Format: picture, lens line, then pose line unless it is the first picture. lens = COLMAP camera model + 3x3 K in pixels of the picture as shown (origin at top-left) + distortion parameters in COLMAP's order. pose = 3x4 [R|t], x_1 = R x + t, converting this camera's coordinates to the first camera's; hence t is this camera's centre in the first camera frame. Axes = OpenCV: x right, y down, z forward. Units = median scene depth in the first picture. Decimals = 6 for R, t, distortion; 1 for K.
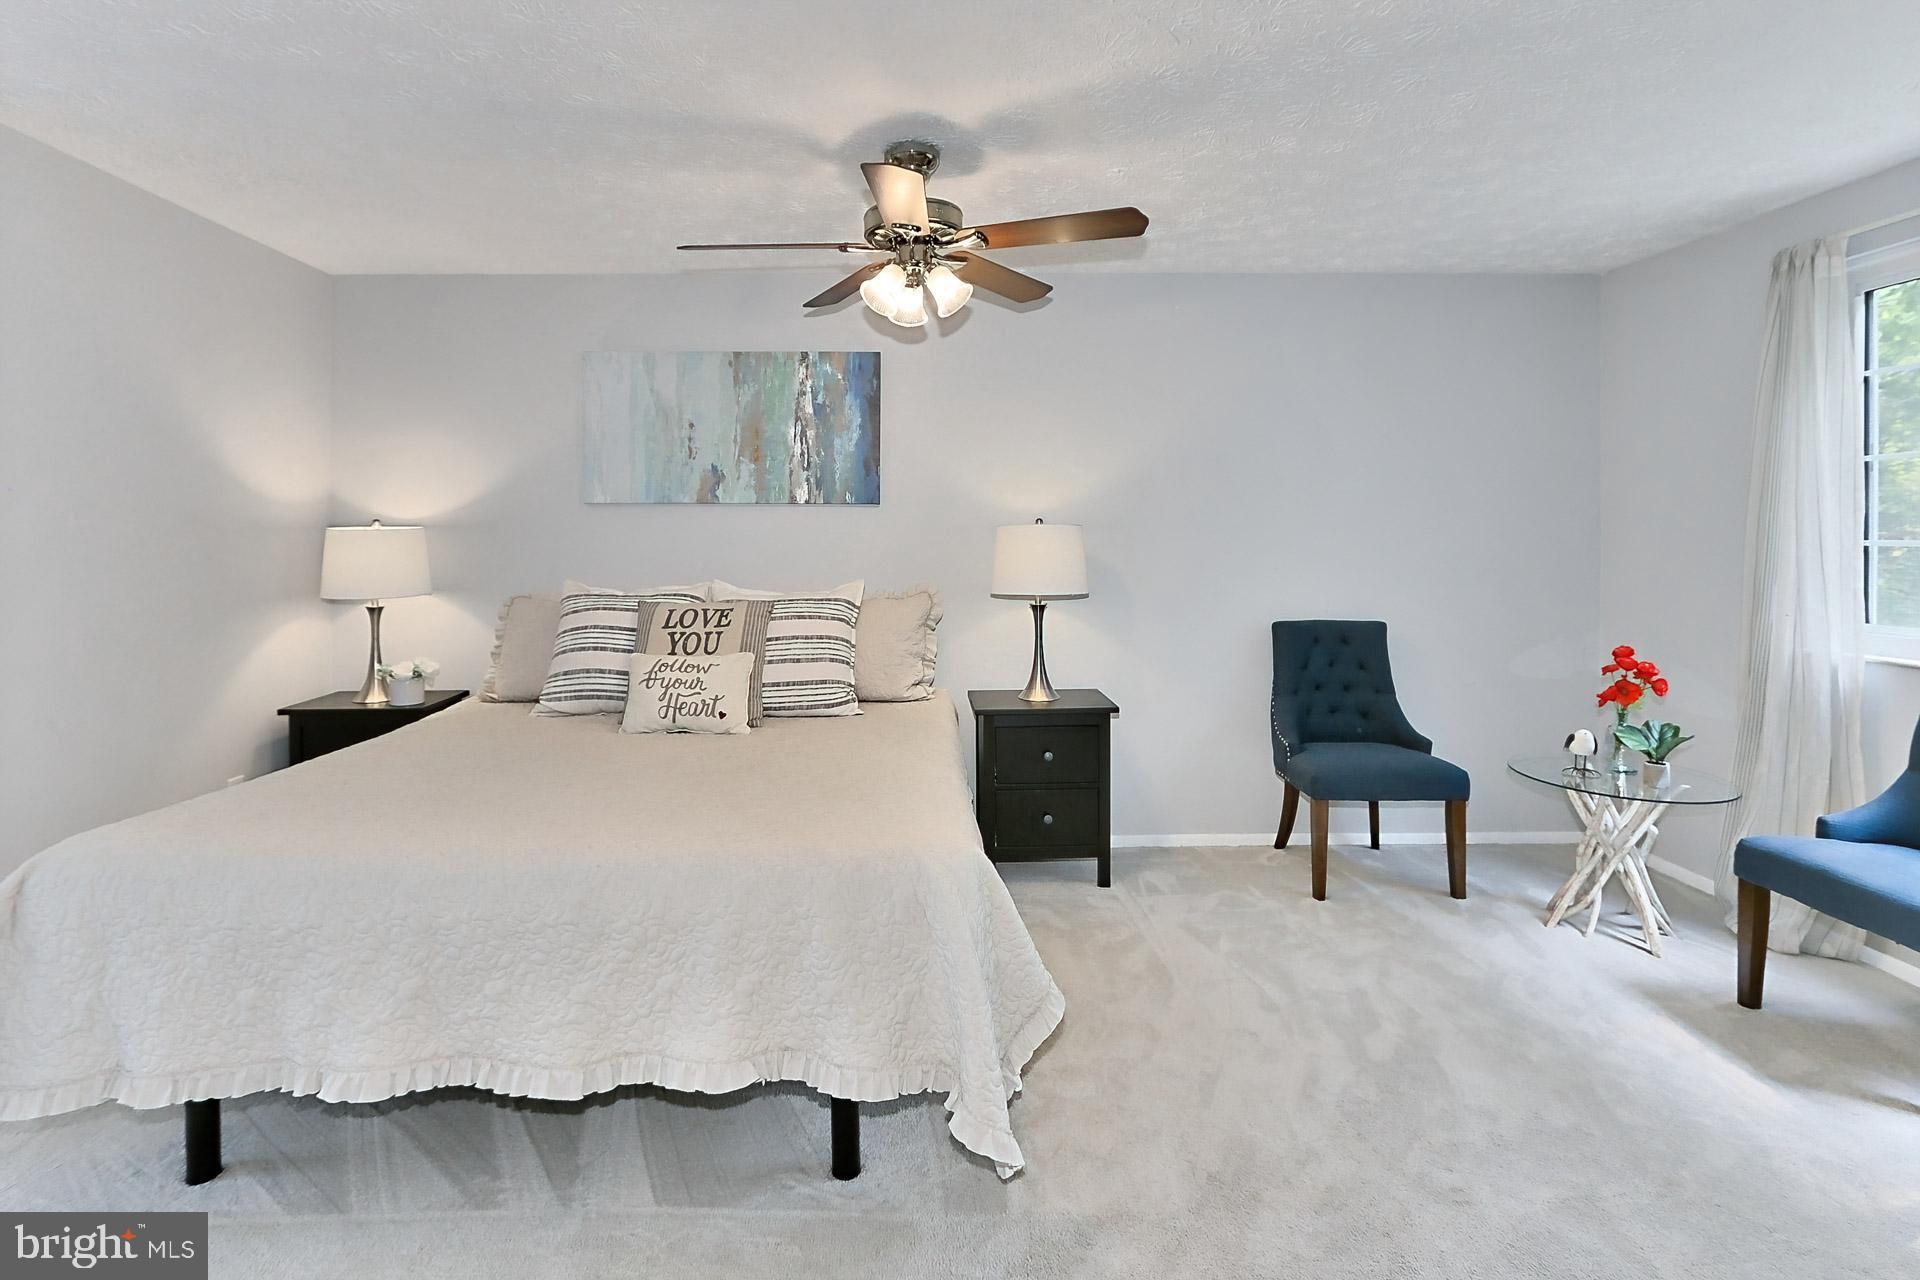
lens RADIAL K [[912.6, 0, 957.5], [0, 912.6, 537.7], [0, 0, 1]] dist [-0.001088, 0.000082]
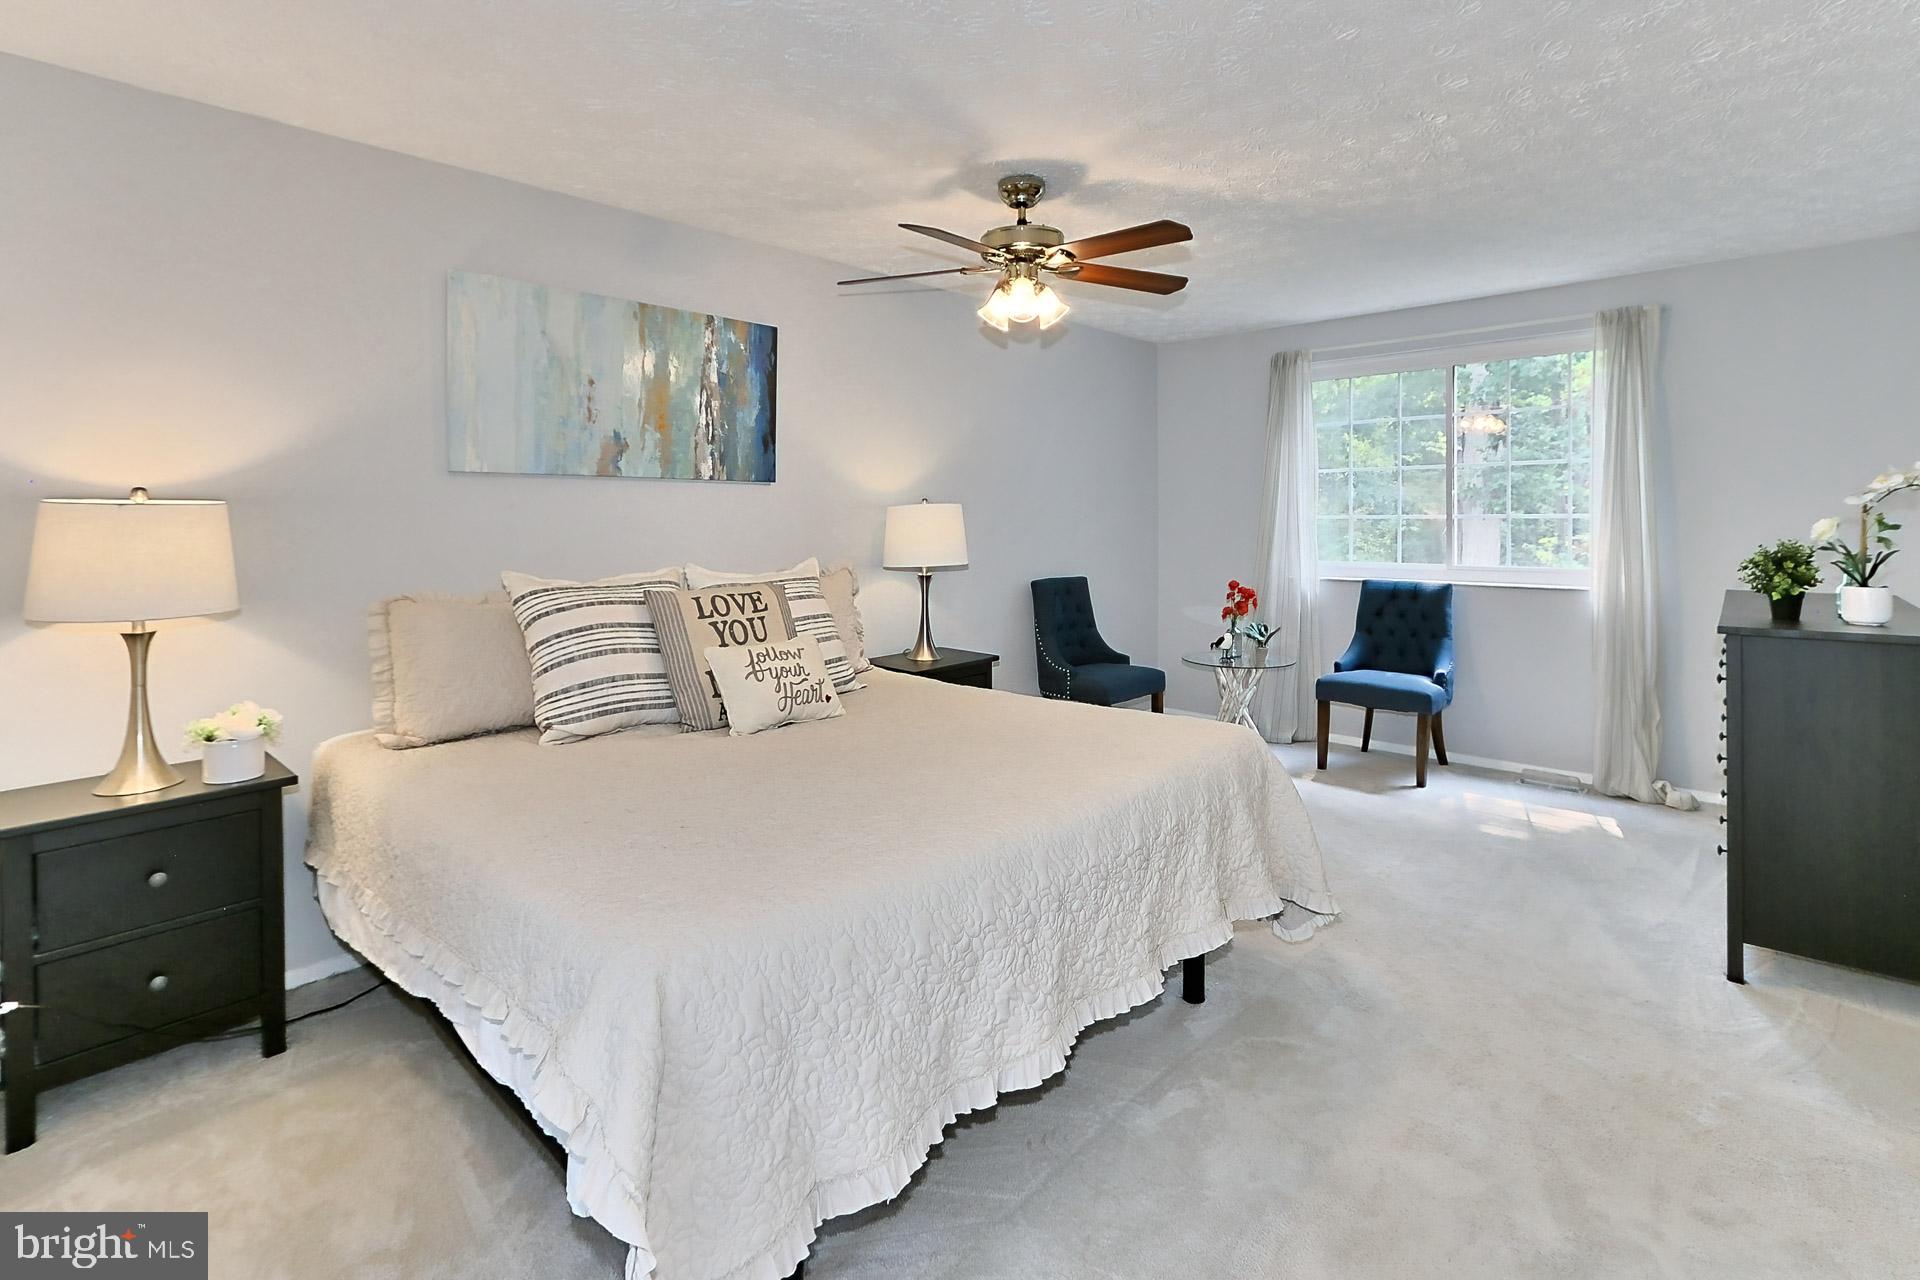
lens RADIAL K [[932.7, 0, 958.1], [0, 932.7, 517.4], [0, 0, 1]] dist [0.000392, 0.000228]
pose [[0.681602, -0.003344, 0.731715, -0.719049], [0.007178, 0.999972, -0.002117, 0.004711], [-0.731688, 0.006695, 0.681607, 0.182697]]
